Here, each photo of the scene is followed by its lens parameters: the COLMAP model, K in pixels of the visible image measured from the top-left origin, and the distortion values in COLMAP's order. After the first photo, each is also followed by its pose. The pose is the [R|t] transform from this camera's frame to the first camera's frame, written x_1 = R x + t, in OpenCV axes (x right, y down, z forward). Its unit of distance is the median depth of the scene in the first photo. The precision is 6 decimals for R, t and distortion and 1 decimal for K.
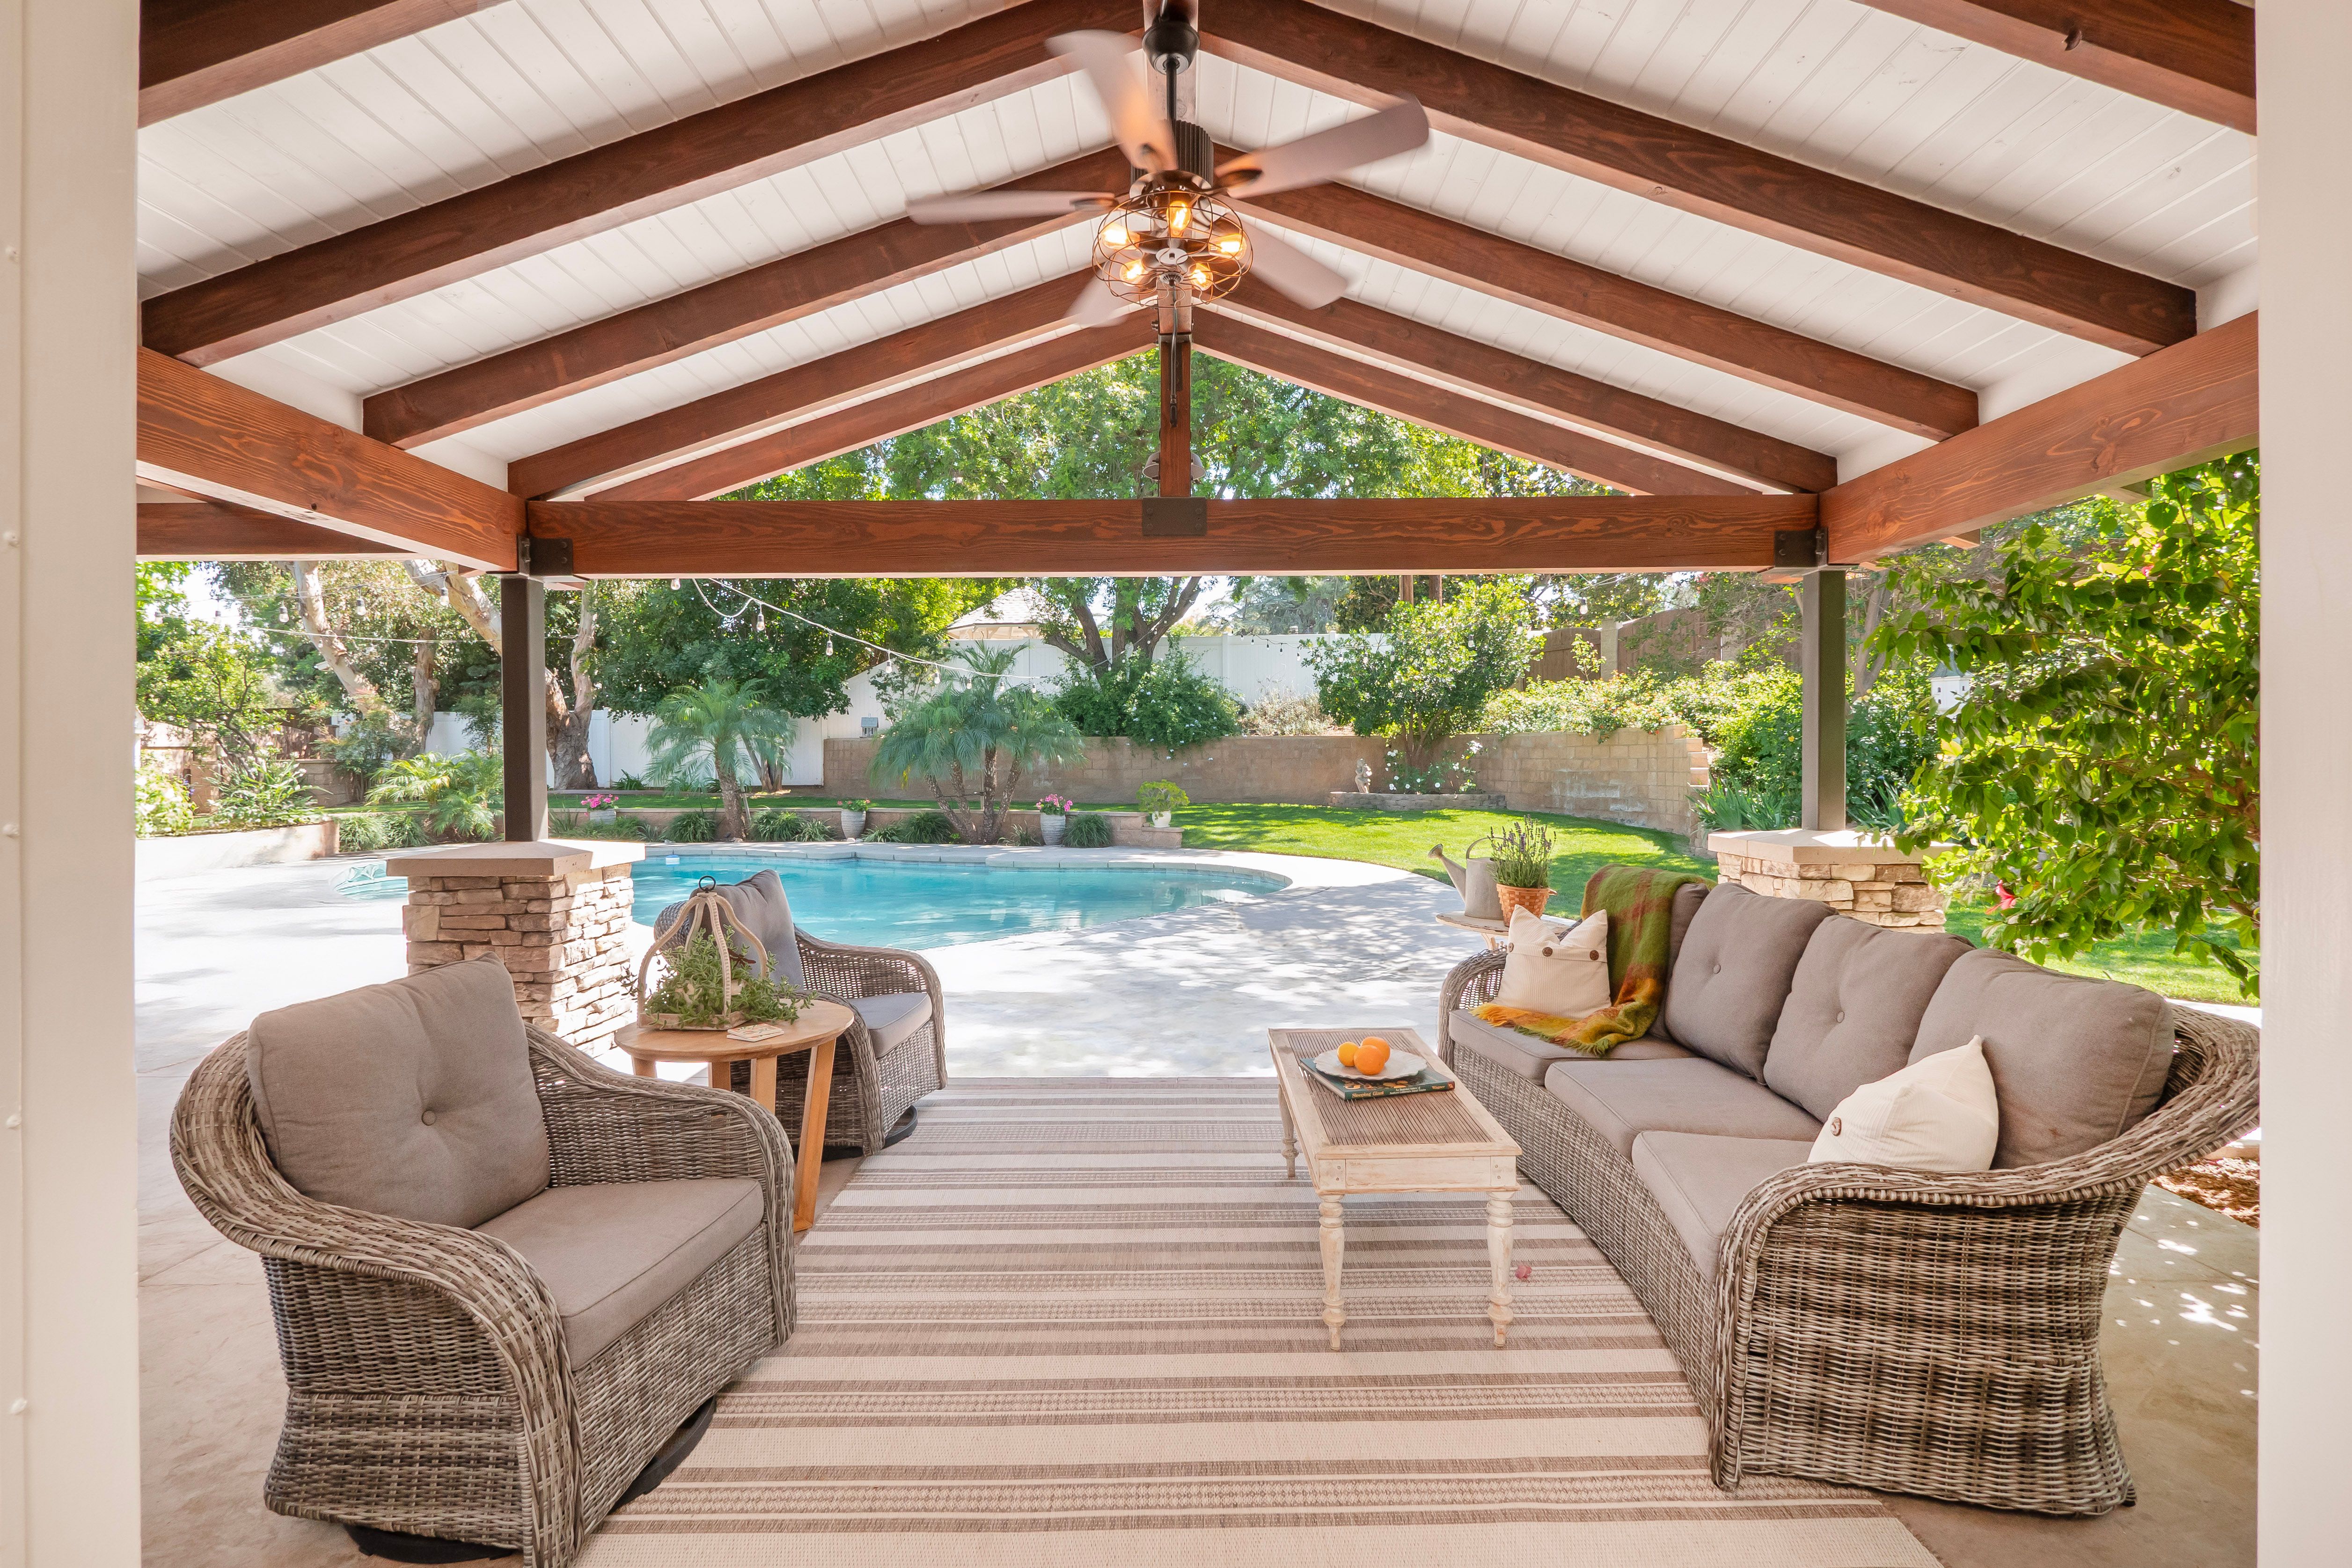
lens RADIAL K [[1017.8, 0, 1171.4], [0, 1017.8, 771.2], [0, 0, 1]] dist [0.001219, 0.000322]
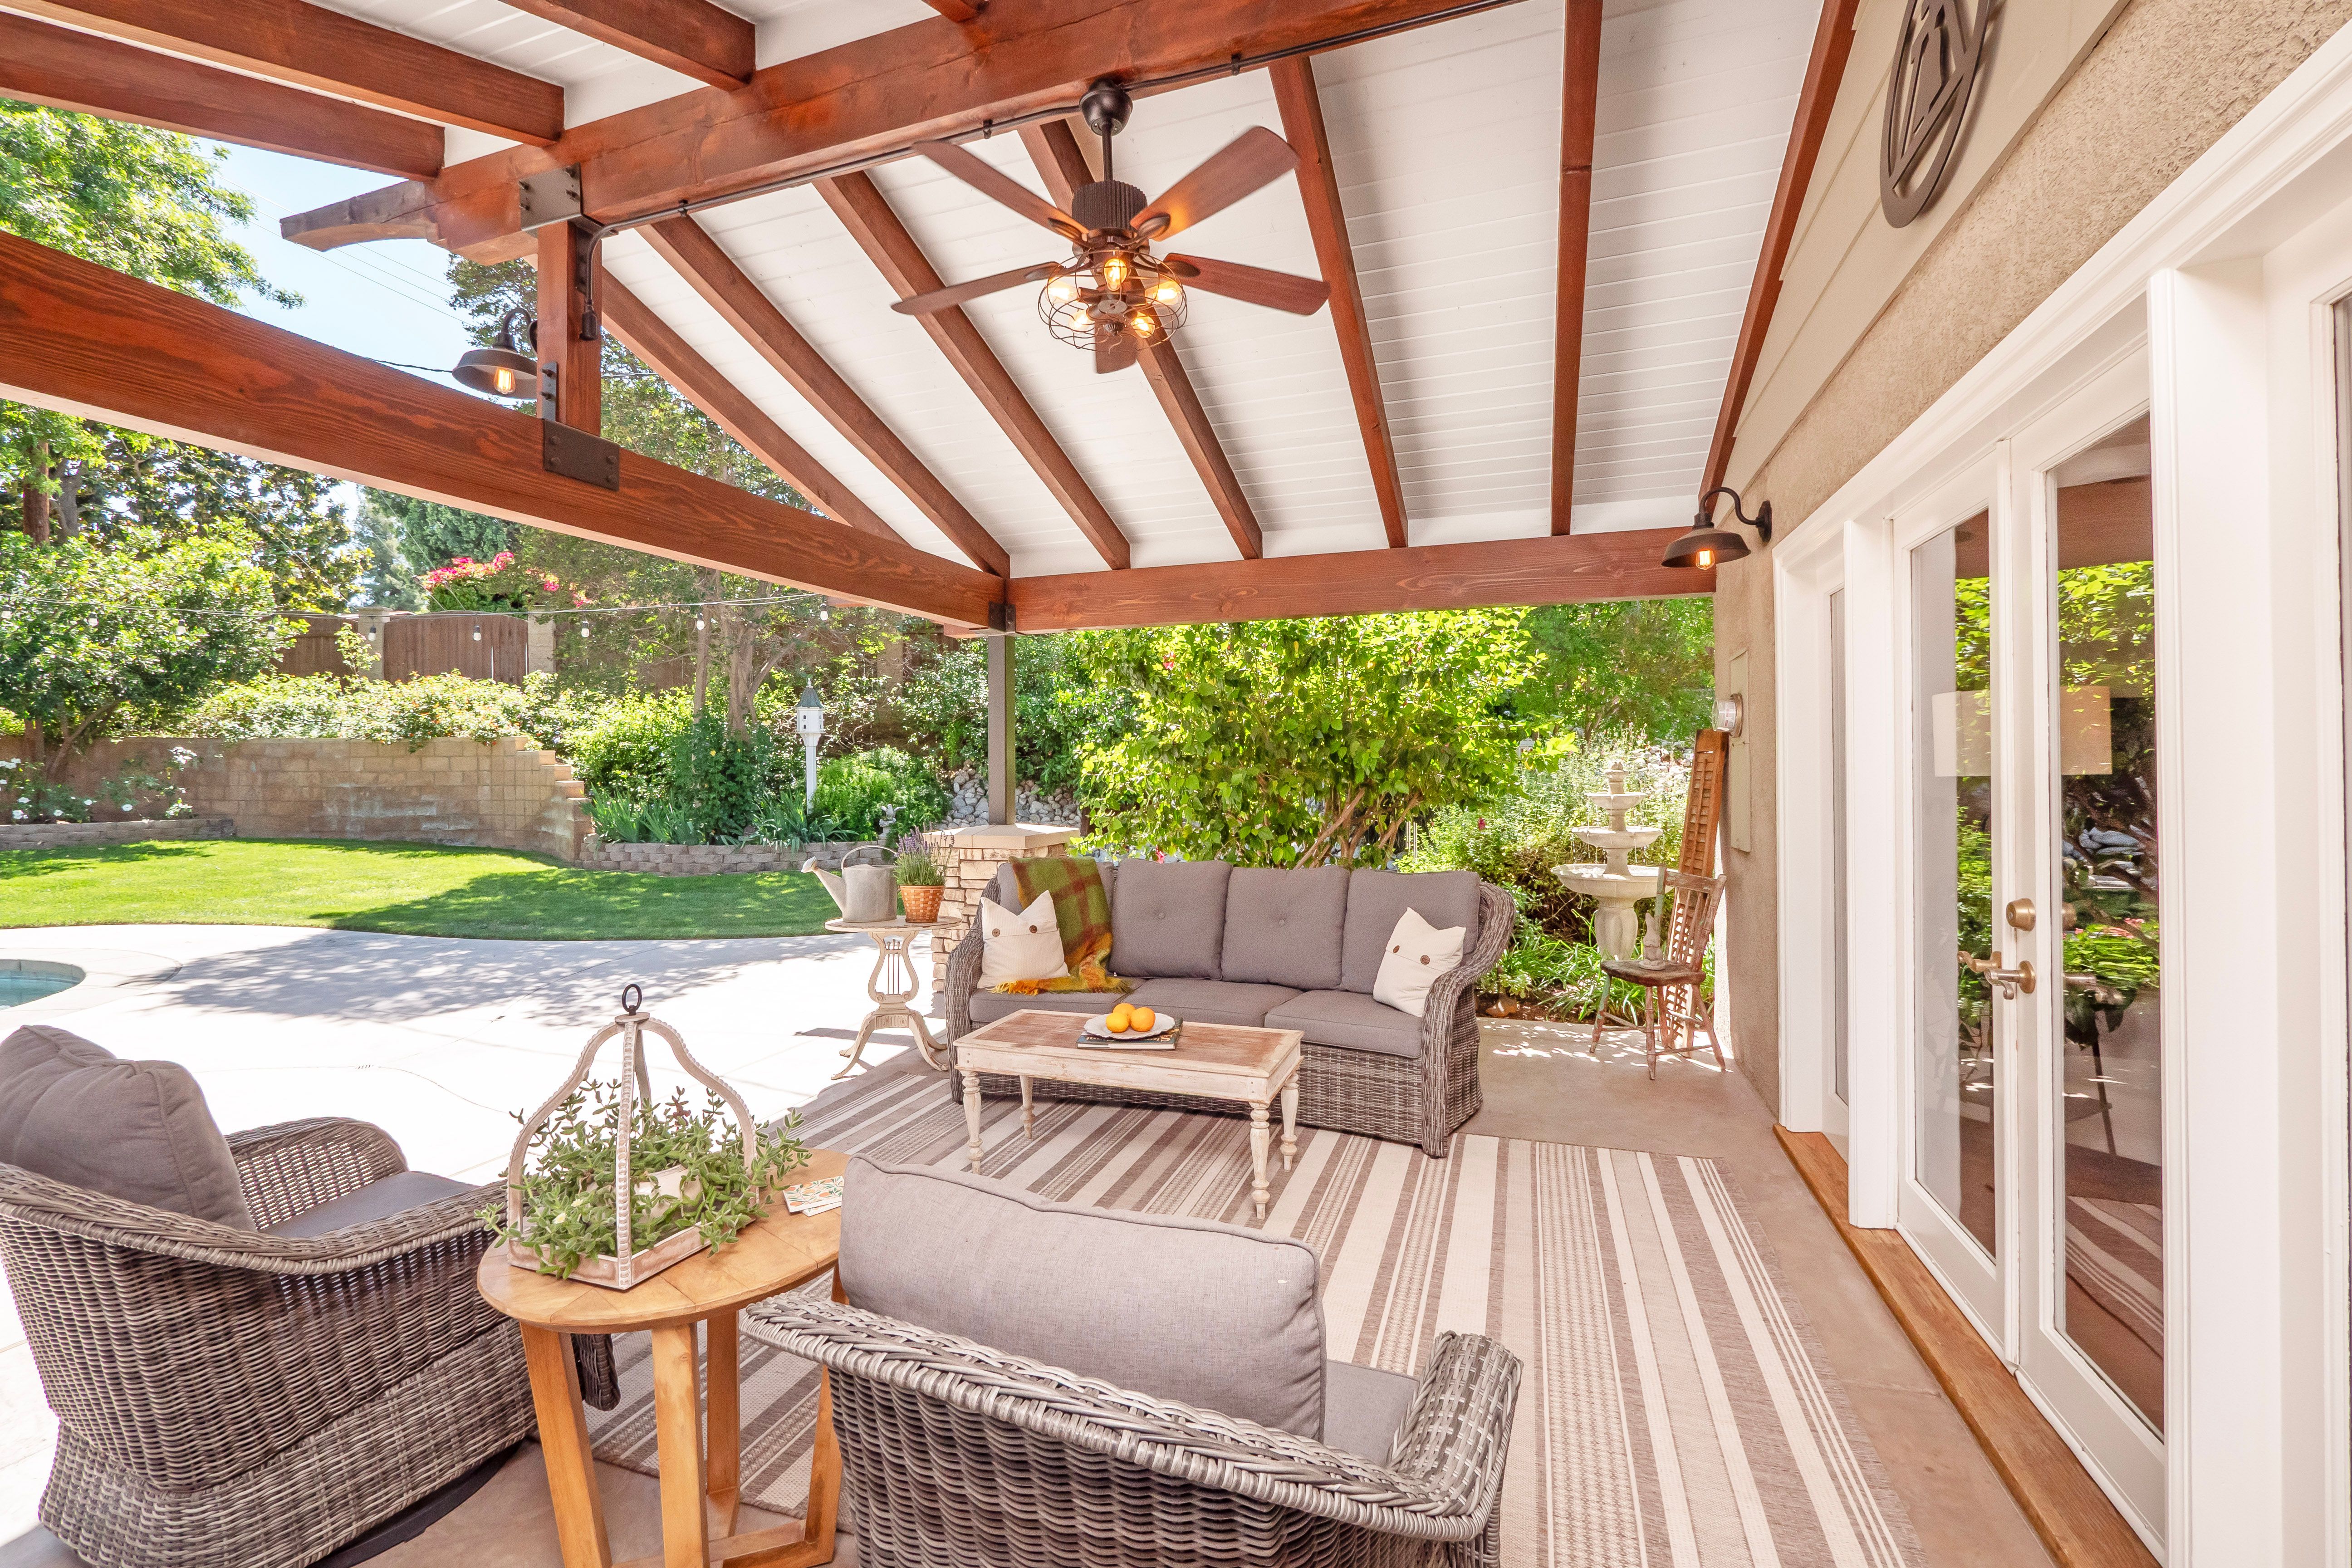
lens RADIAL K [[993.1, 0, 1176.6], [0, 993.1, 752.8], [0, 0, 1]] dist [-0.002207, -0.000239]
pose [[0.343463, 0.017985, 0.938994, -0.158378], [0.011317, 0.999665, -0.023286, -0.001025], [-0.939098, 0.018624, 0.343144, 0.094514]]
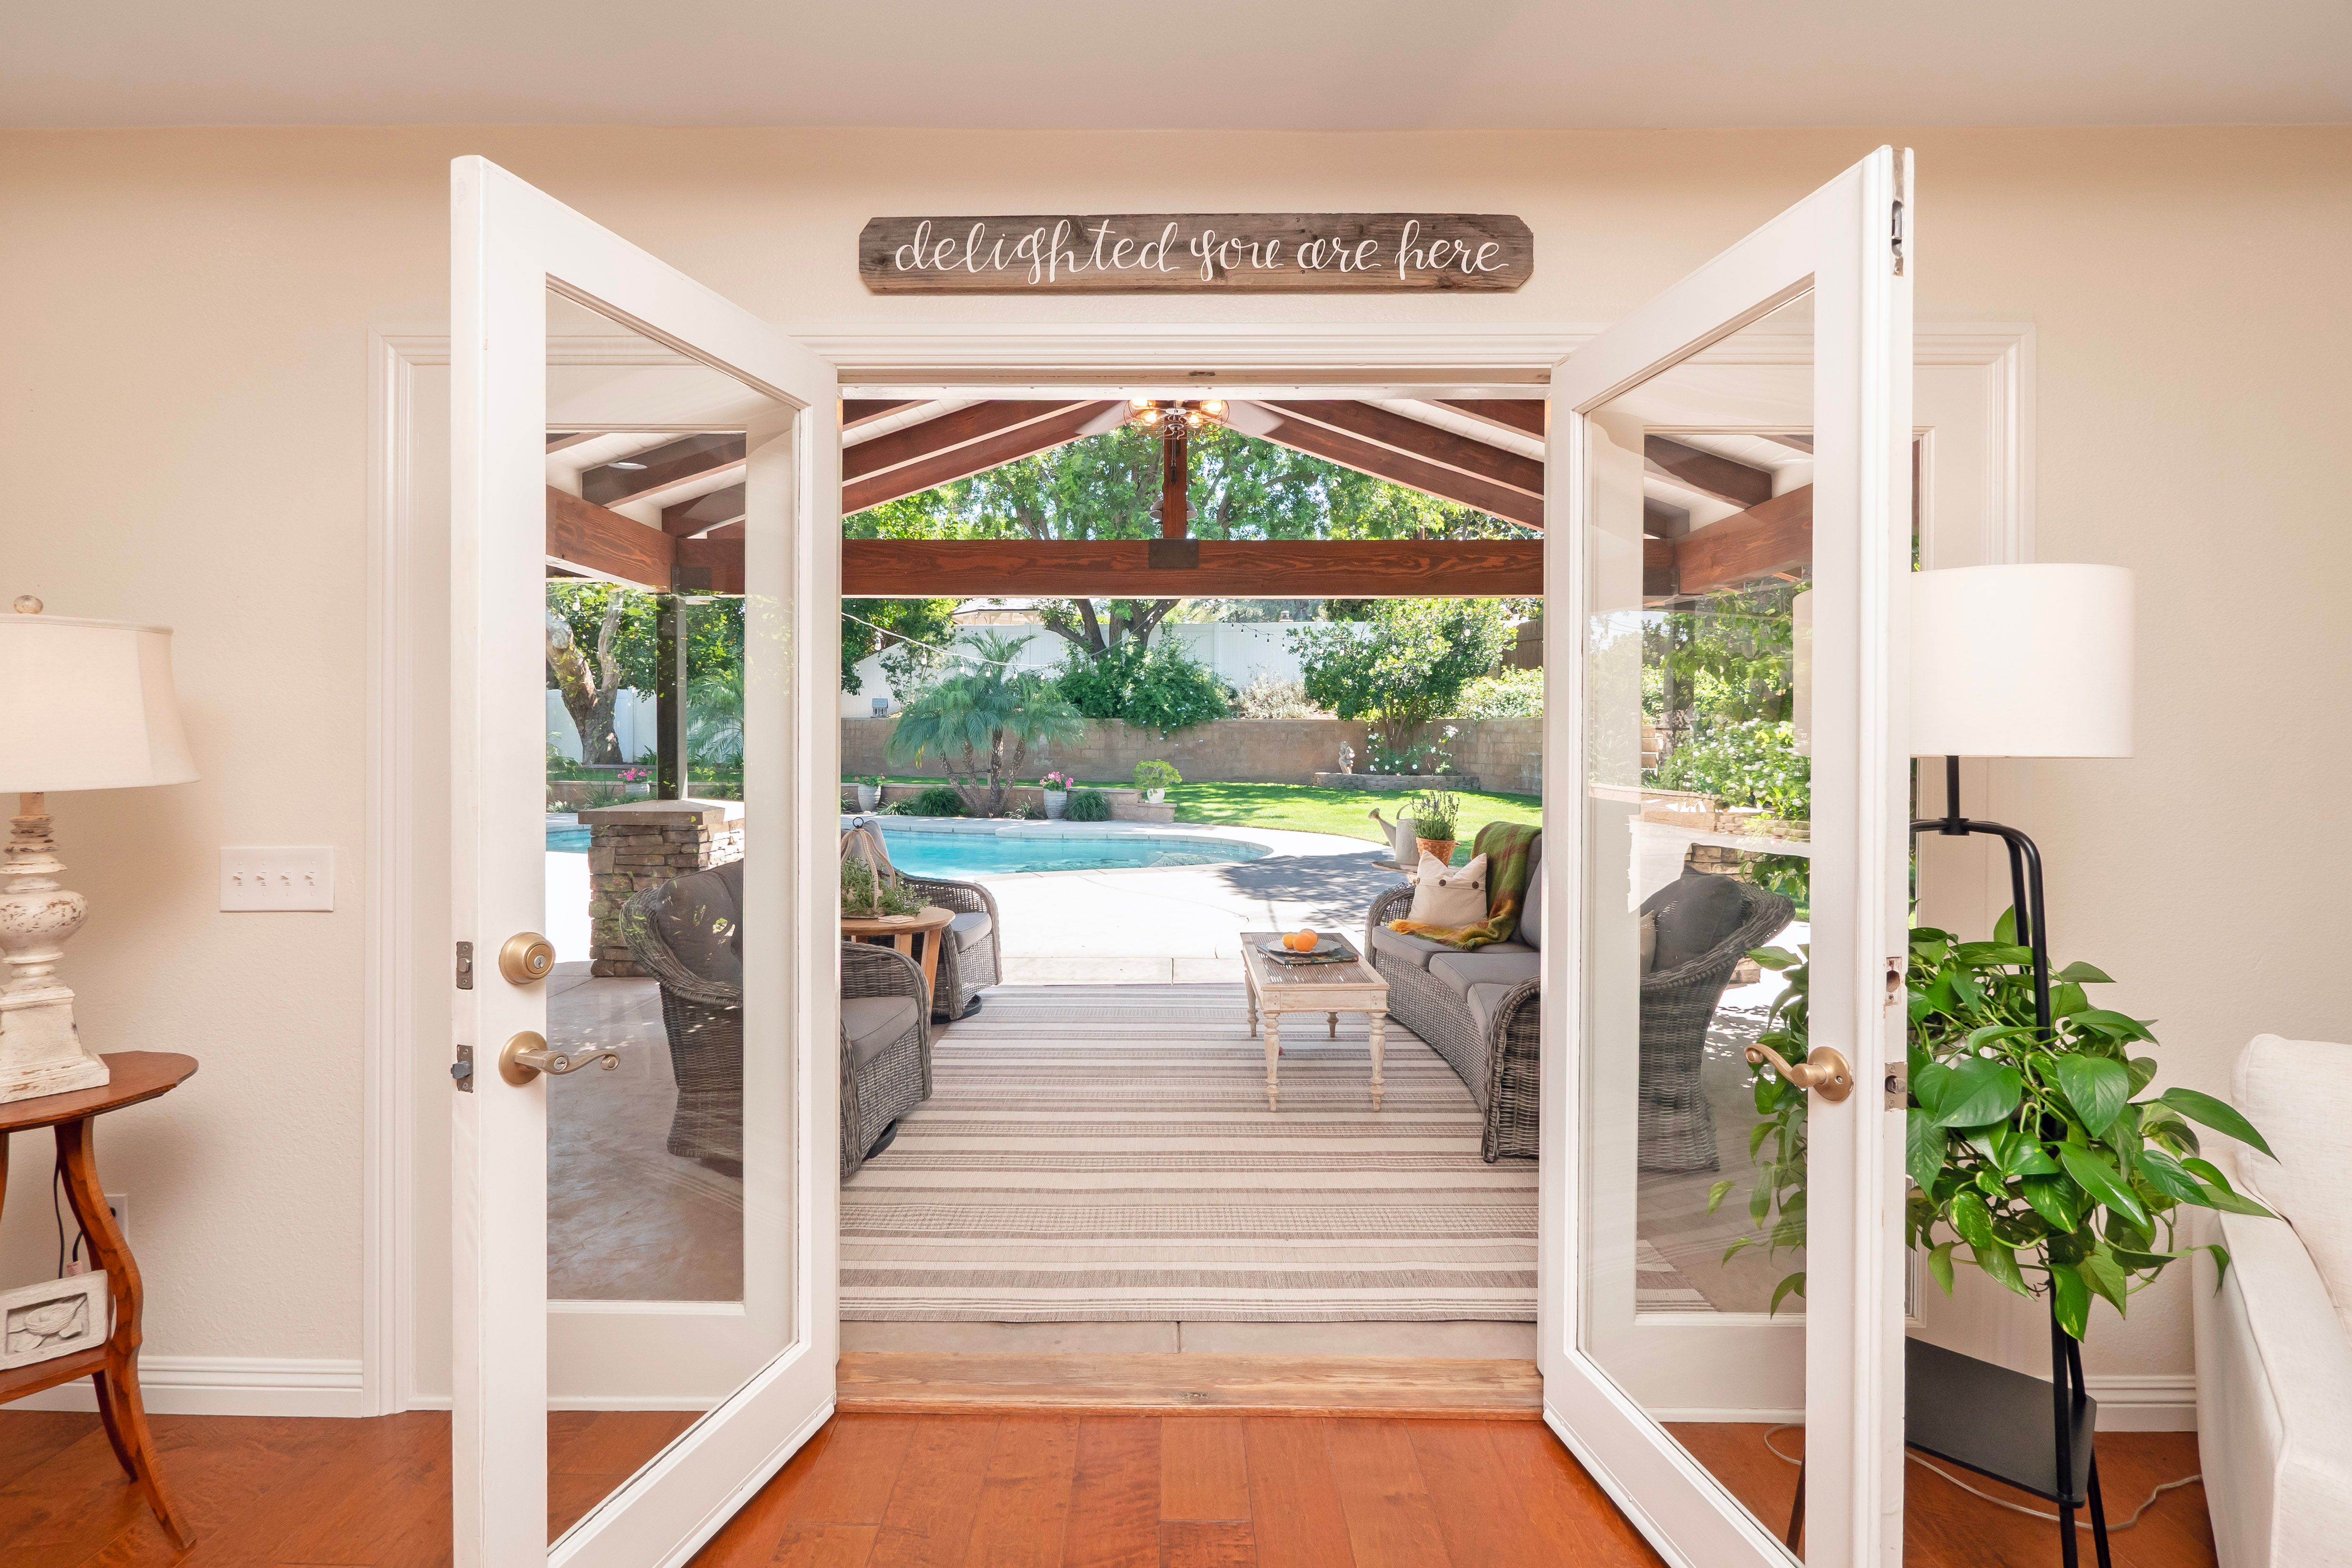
lens RADIAL K [[1022.0, 0, 1147.5], [0, 1022.0, 751.7], [0, 0, 1]] dist [-0.000235, -0.000011]
pose [[0.999847, 0.008488, -0.015314, -0.002391], [-0.008499, 0.999964, -0.000623, 0.000888], [0.015308, 0.000753, 0.999883, -0.087699]]
